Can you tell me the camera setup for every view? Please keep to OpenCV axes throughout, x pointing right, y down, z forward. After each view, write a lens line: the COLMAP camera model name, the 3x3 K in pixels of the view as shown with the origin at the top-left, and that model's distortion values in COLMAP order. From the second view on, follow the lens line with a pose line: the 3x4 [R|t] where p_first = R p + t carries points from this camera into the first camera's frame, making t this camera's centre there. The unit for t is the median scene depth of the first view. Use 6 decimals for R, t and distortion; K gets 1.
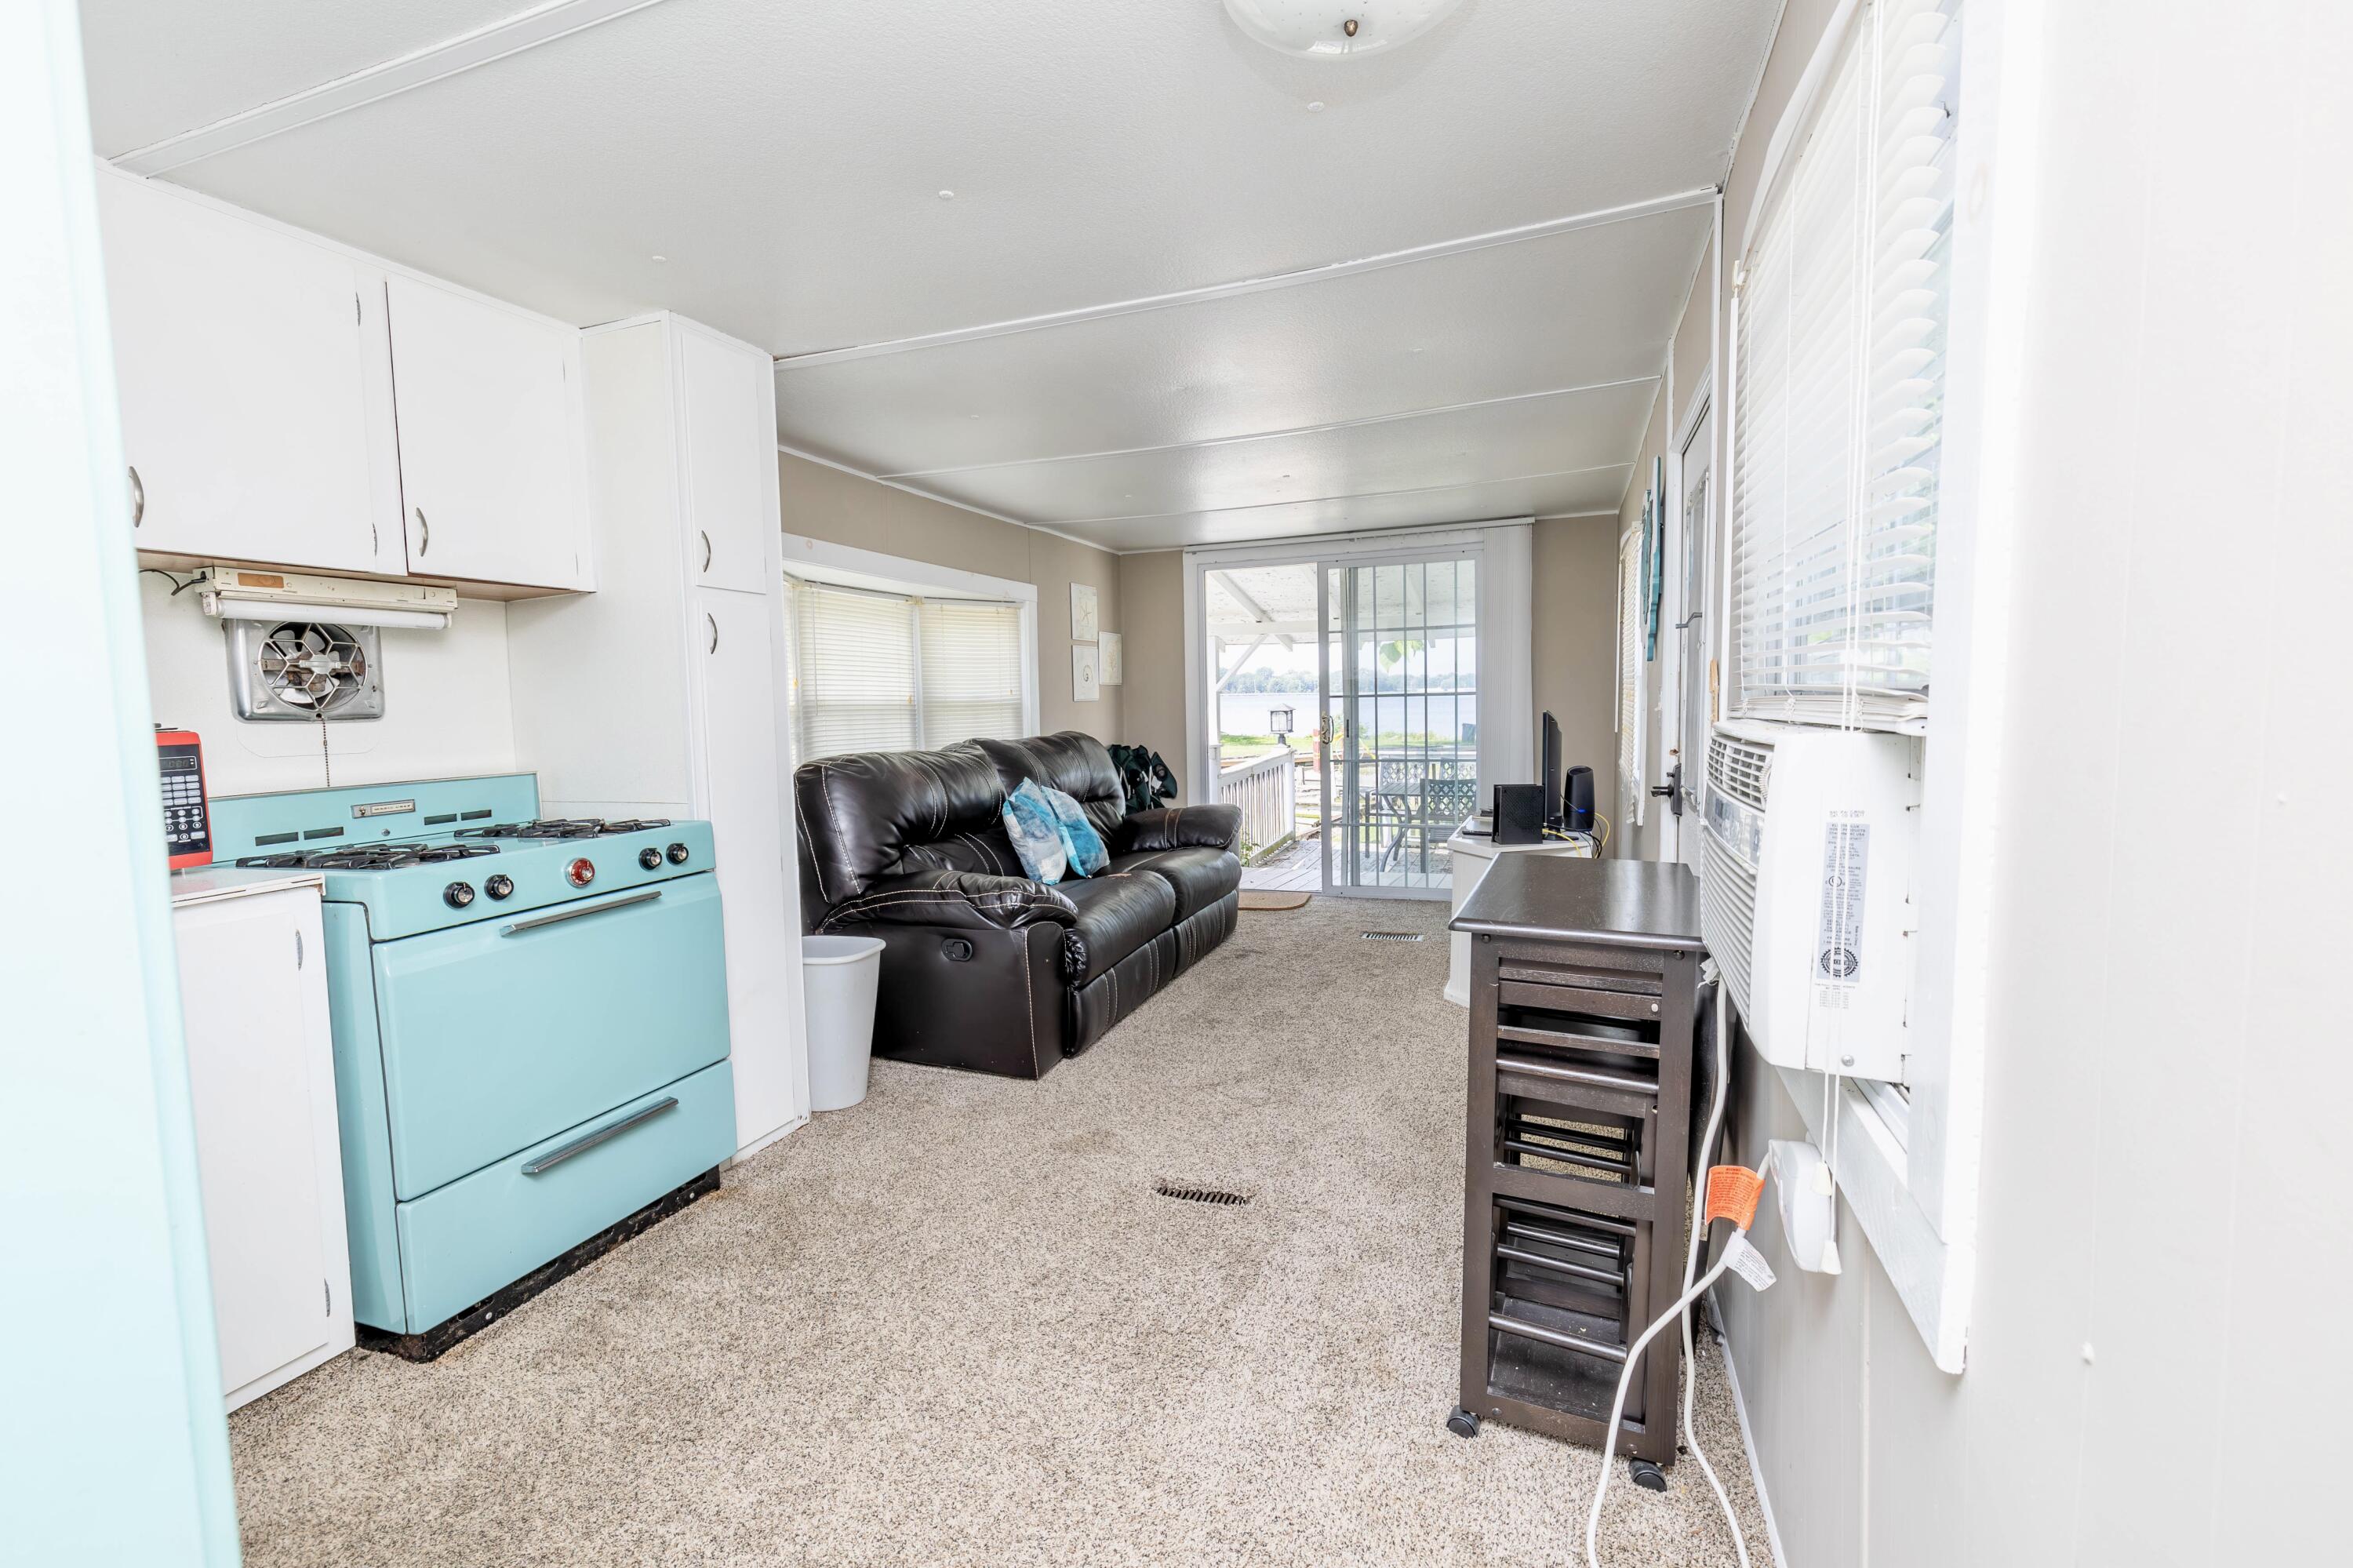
lens RADIAL K [[990.1, 0, 1171.8], [0, 990.1, 771.2], [0, 0, 1]] dist [-0.001144, 0.000573]
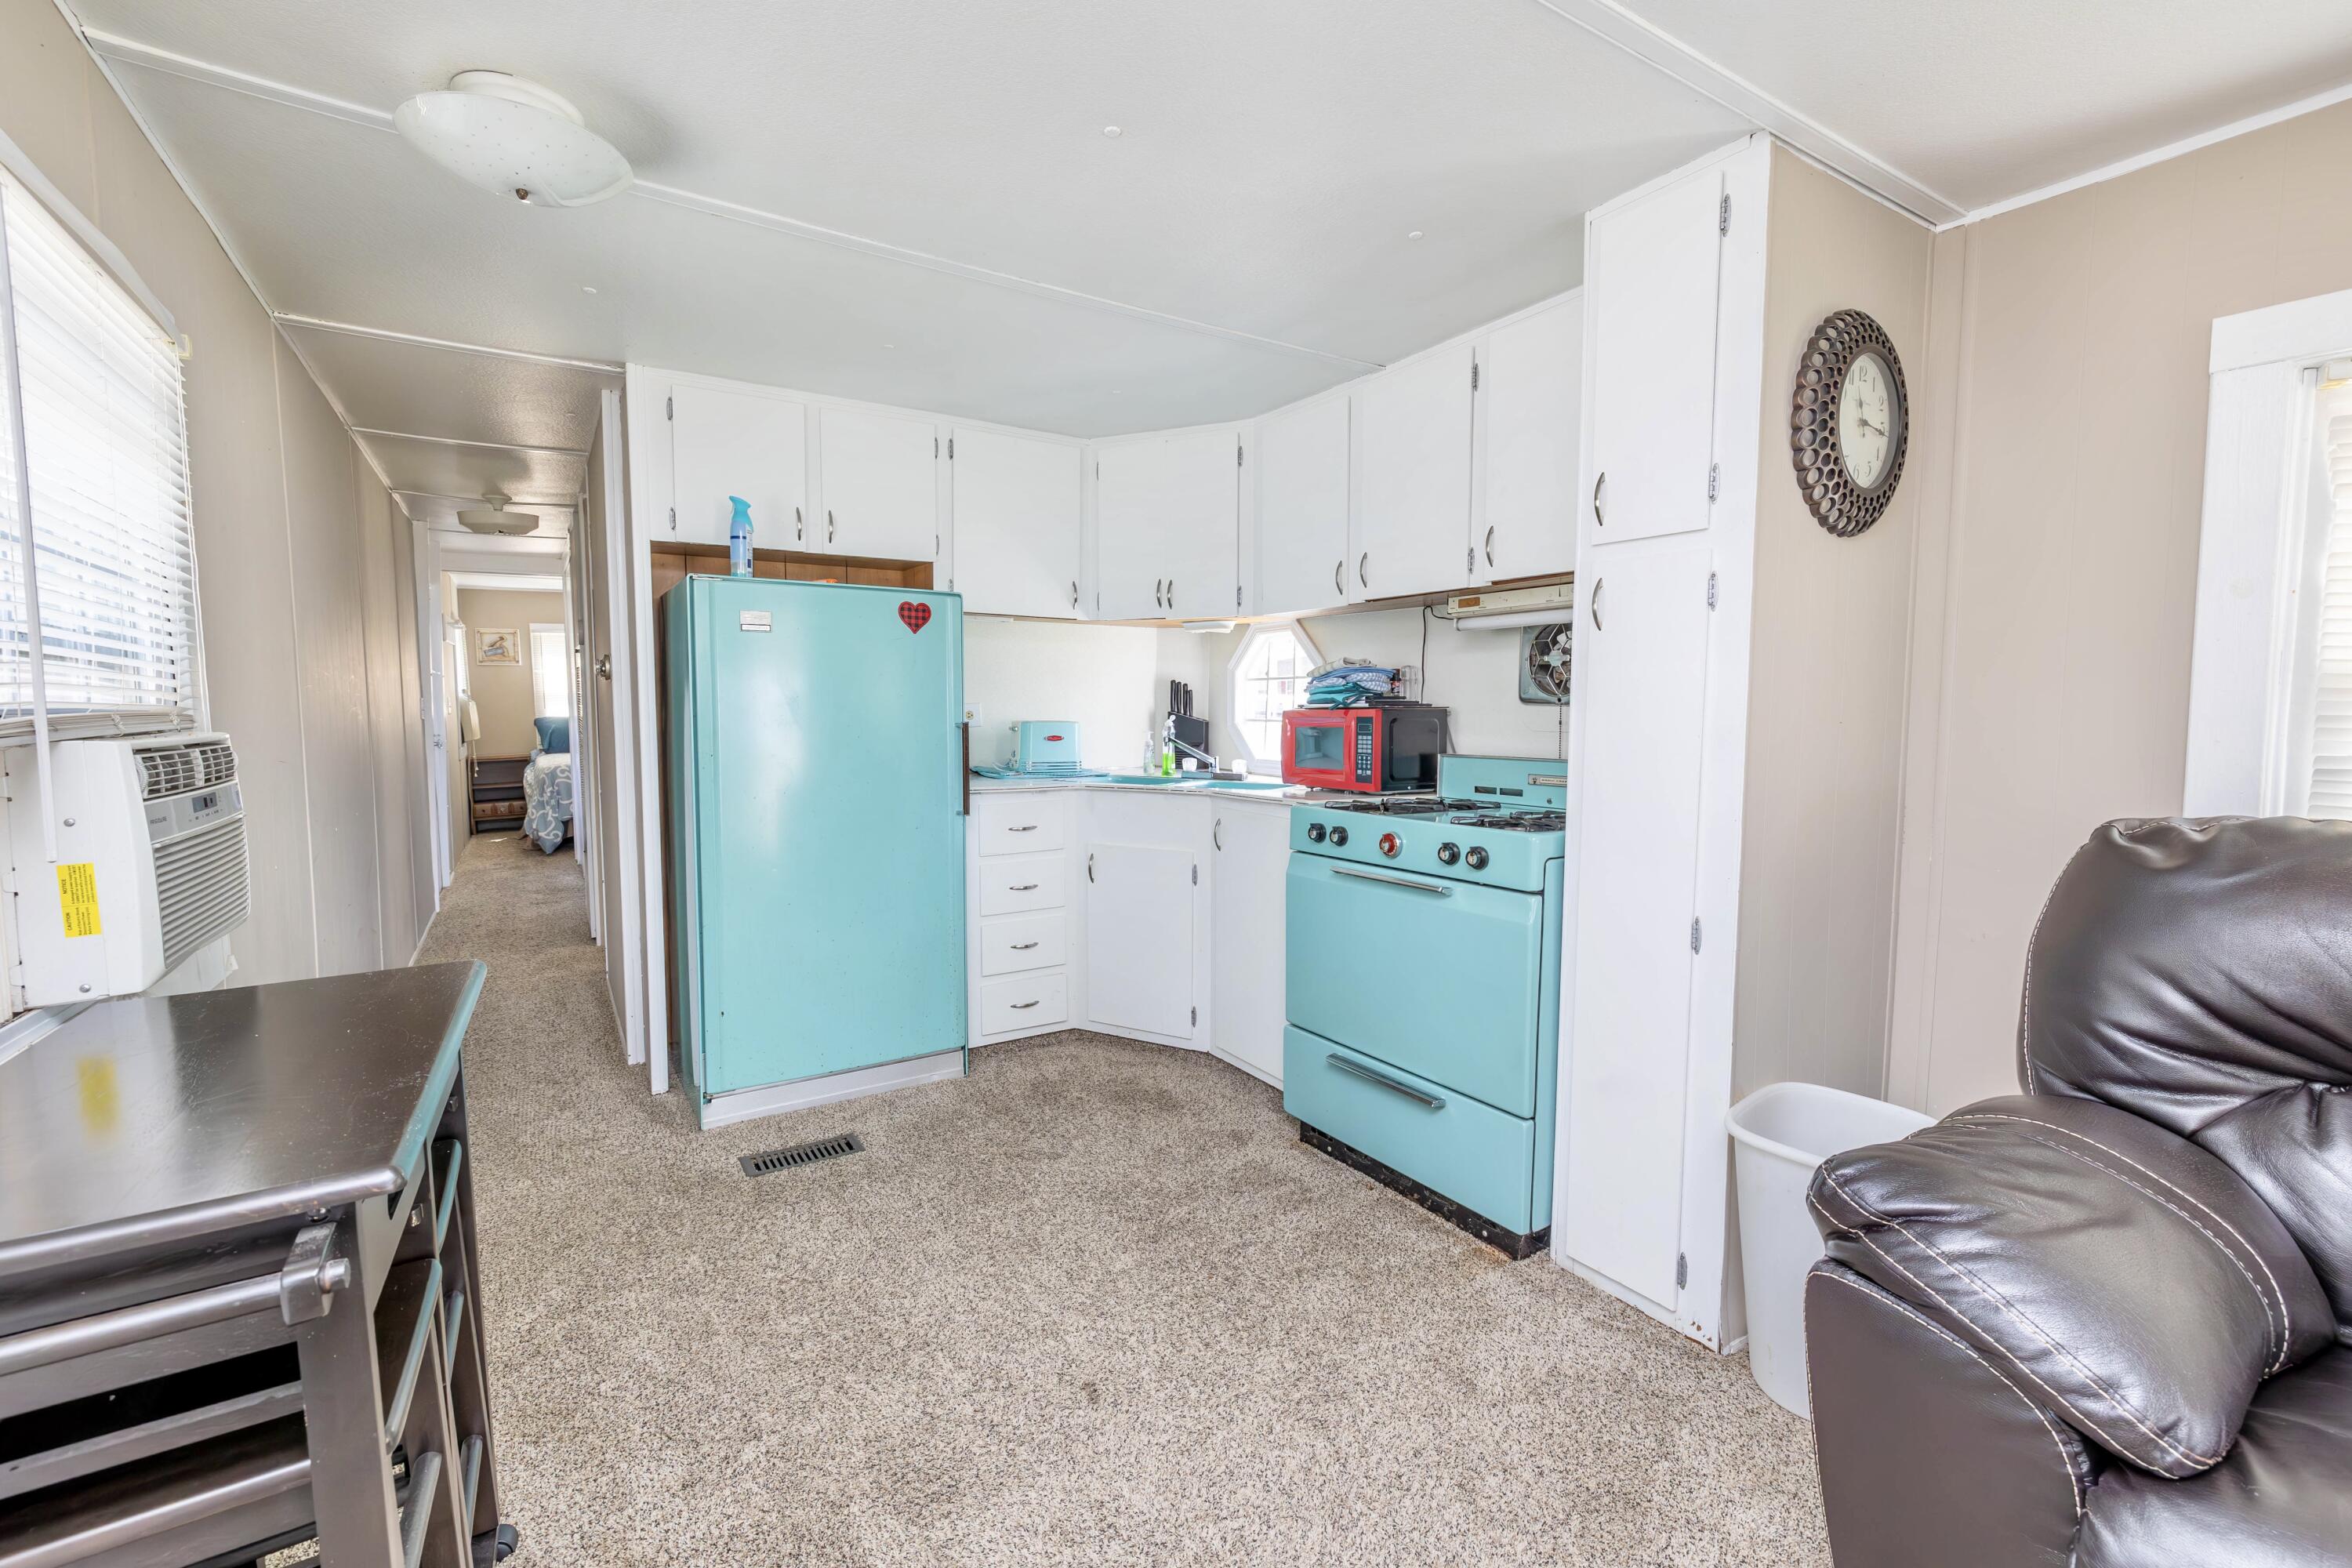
lens RADIAL K [[989.6, 0, 1181.5], [0, 989.6, 779.5], [0, 0, 1]] dist [-0.001144, 0.000573]
pose [[-0.589745, 0.082216, -0.803394, 0.431165], [-0.042569, 0.990257, 0.132587, -0.108032], [0.806467, 0.112393, -0.580499, 1.434731]]
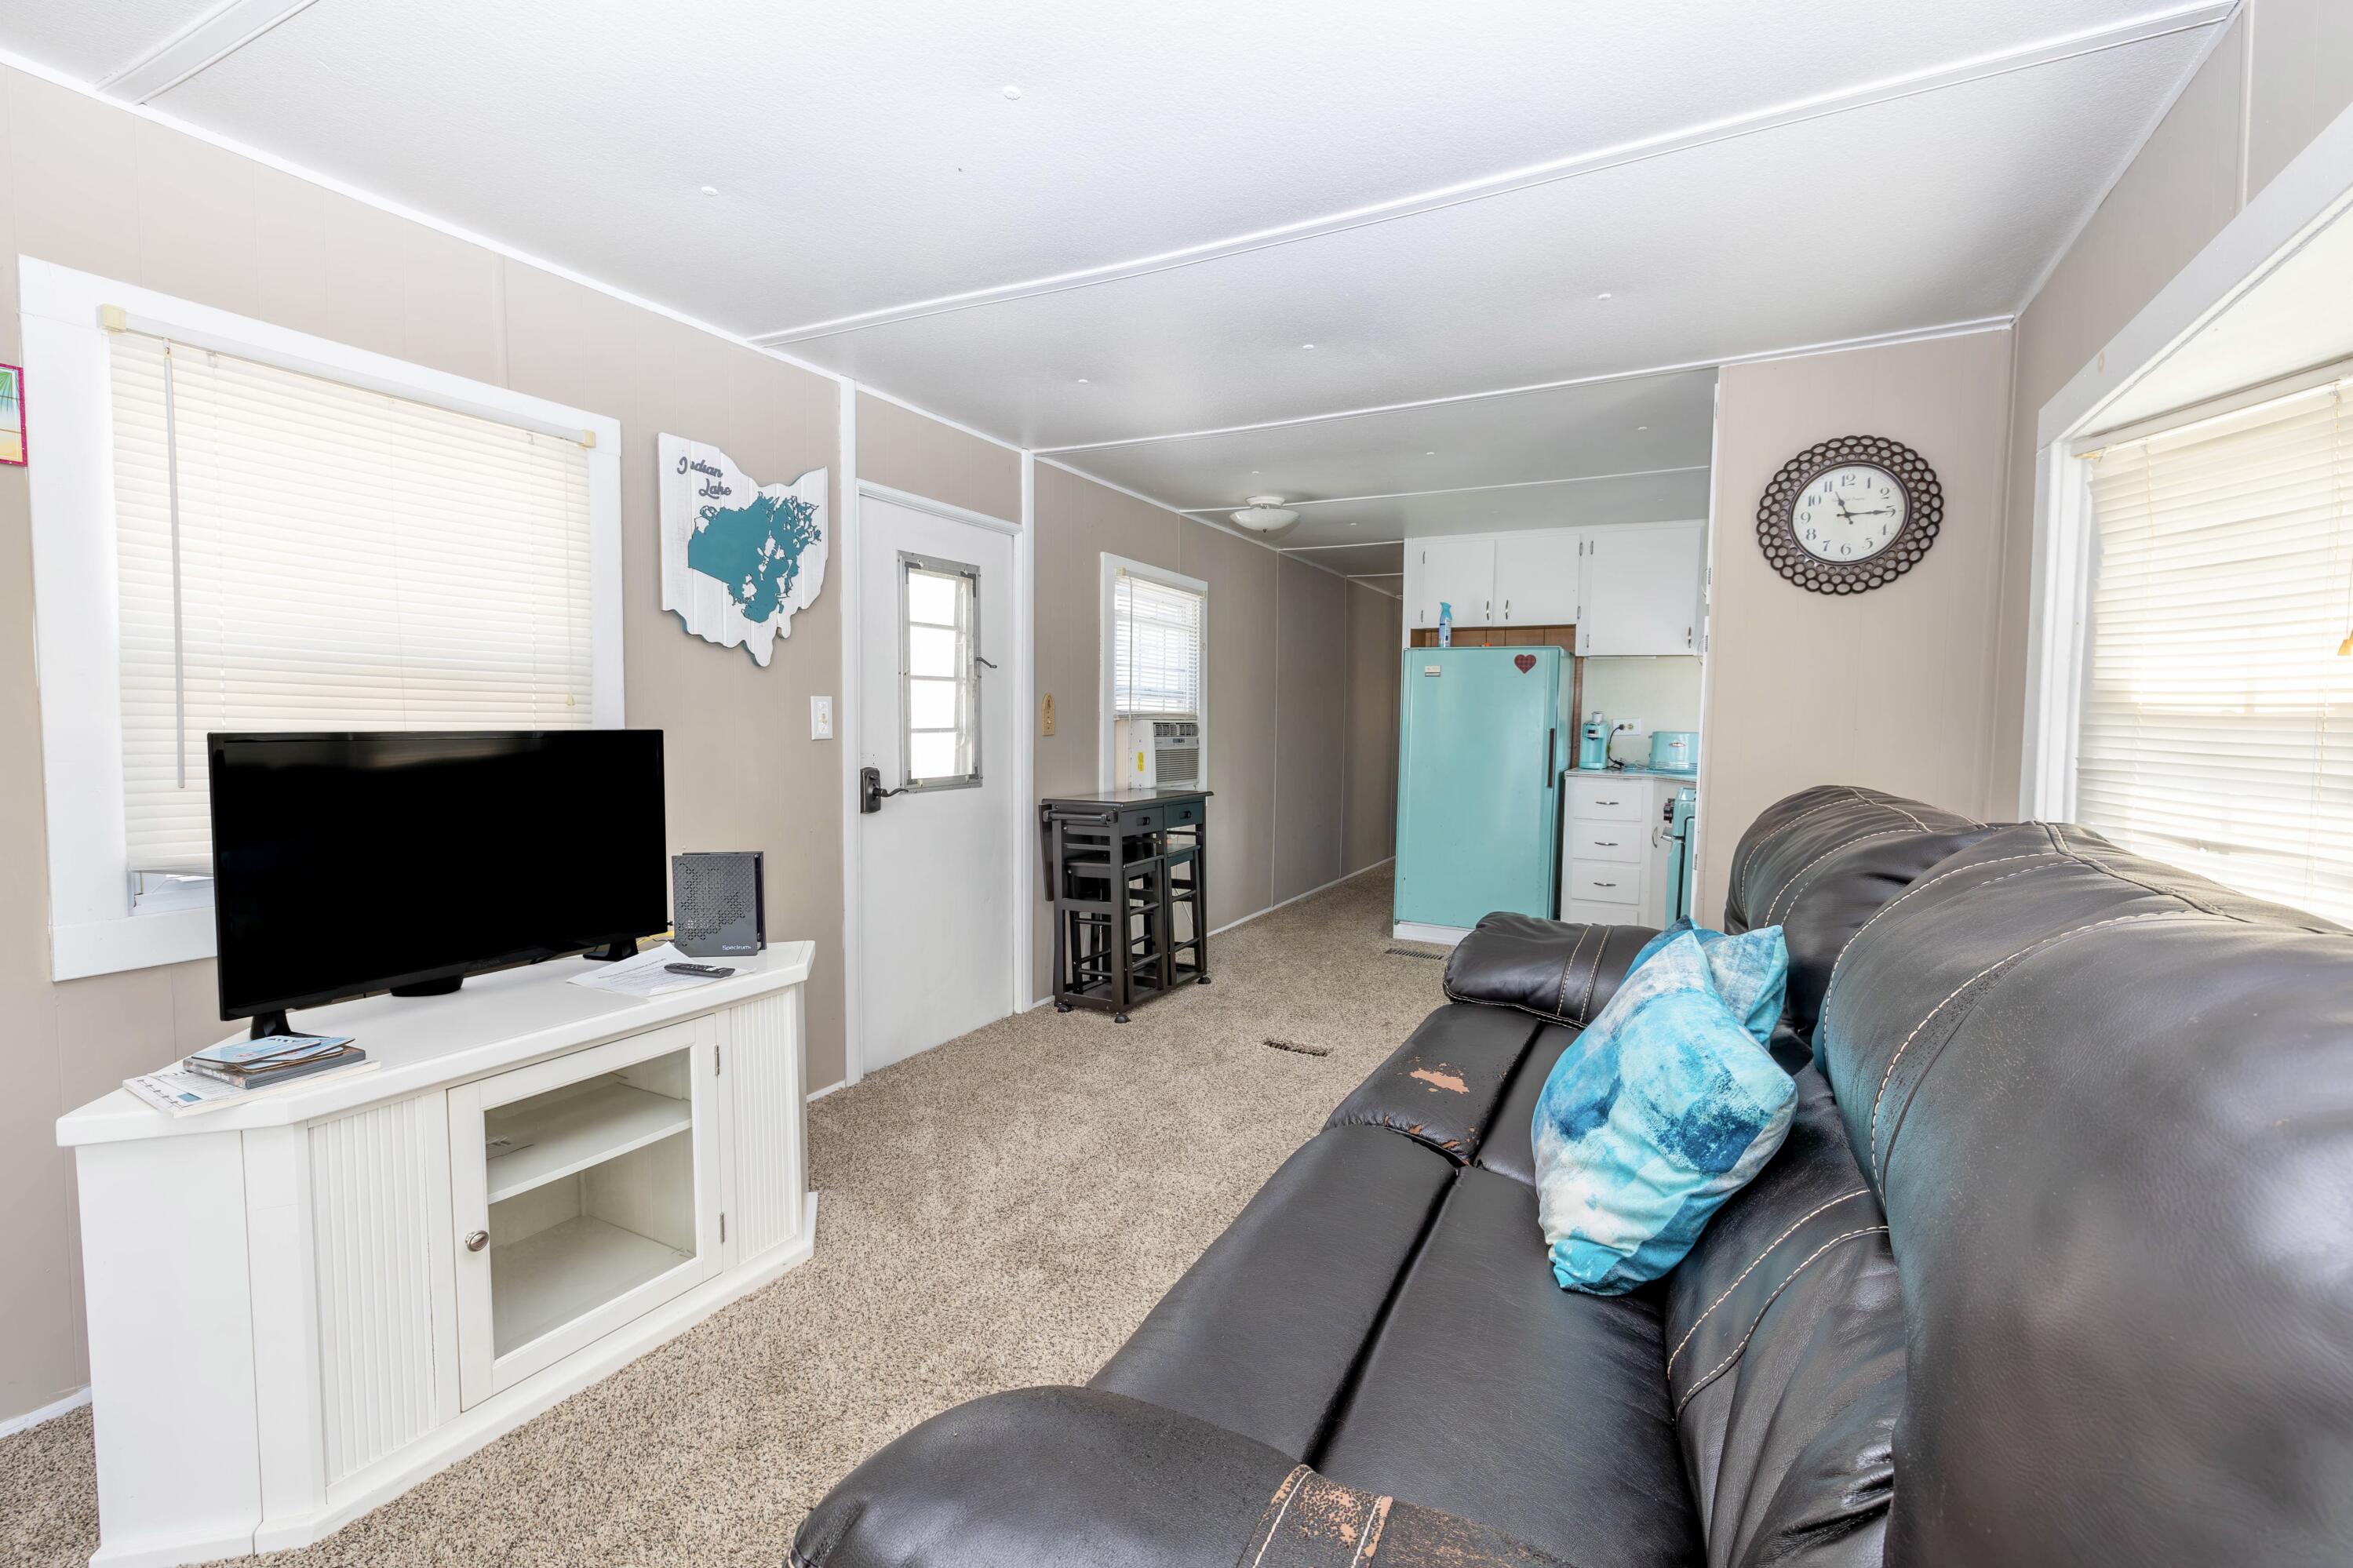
lens RADIAL K [[989.9, 0, 1189.1], [0, 989.9, 781.5], [0, 0, 1]] dist [-0.001144, 0.000573]
pose [[-0.994427, -0.000996, 0.105420, 0.040179], [0.012709, 0.991530, 0.129252, -0.169598], [-0.104656, 0.129872, -0.985992, 2.670817]]
